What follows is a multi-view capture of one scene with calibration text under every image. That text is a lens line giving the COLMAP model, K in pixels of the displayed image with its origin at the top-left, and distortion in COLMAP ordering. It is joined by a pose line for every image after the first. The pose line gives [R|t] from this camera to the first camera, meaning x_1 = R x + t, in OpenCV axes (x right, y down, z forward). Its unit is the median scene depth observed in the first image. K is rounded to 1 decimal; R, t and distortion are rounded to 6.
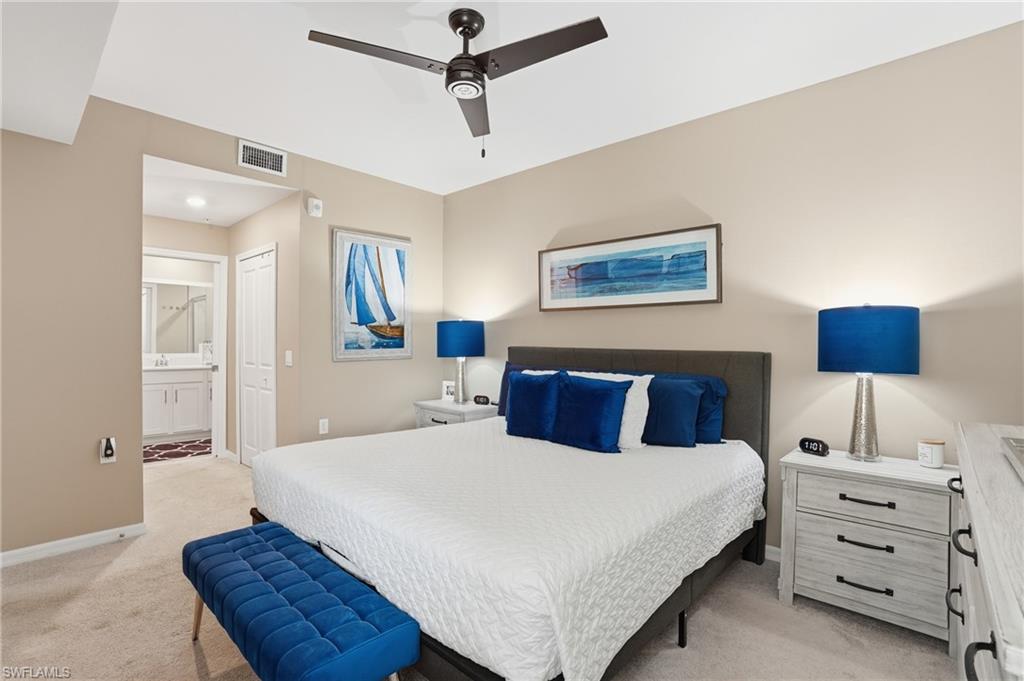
lens RADIAL K [[483.2, 0, 509.6], [0, 483.2, 334.3], [0, 0, 1]] dist [-0.073393, 0.030718]
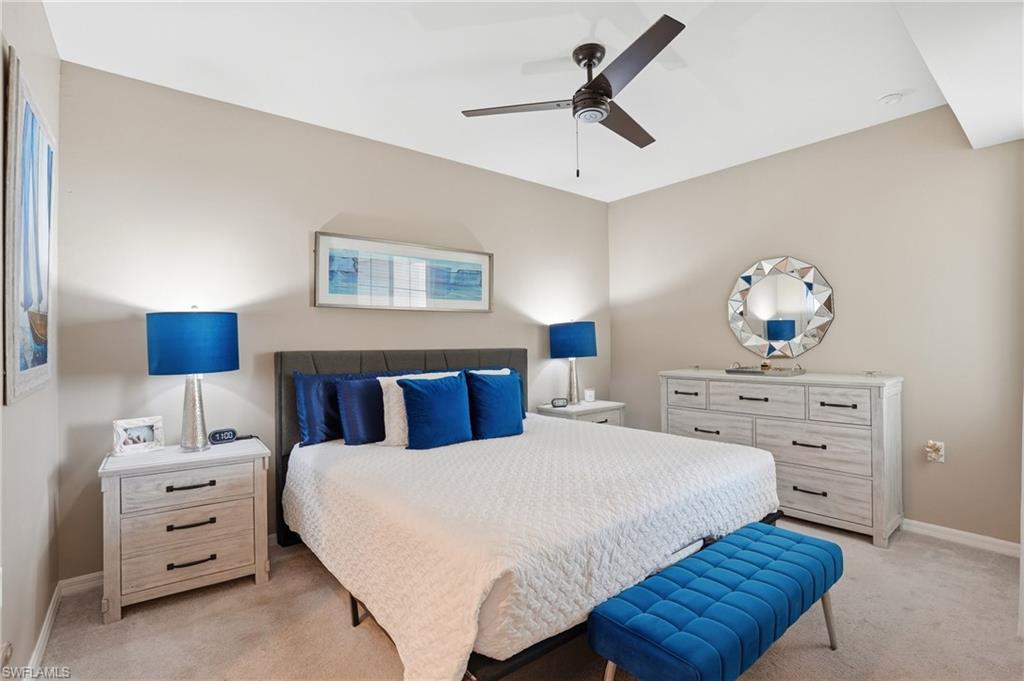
lens RADIAL K [[415.5, 0, 512.0], [0, 415.5, 340.5], [0, 0, 1]] dist [-0.001826, -0.000241]
pose [[0.241210, -0.005670, 0.970456, -0.542735], [-0.002933, 0.999974, 0.006571, 0.004112], [-0.970469, -0.004431, 0.241187, 0.524650]]
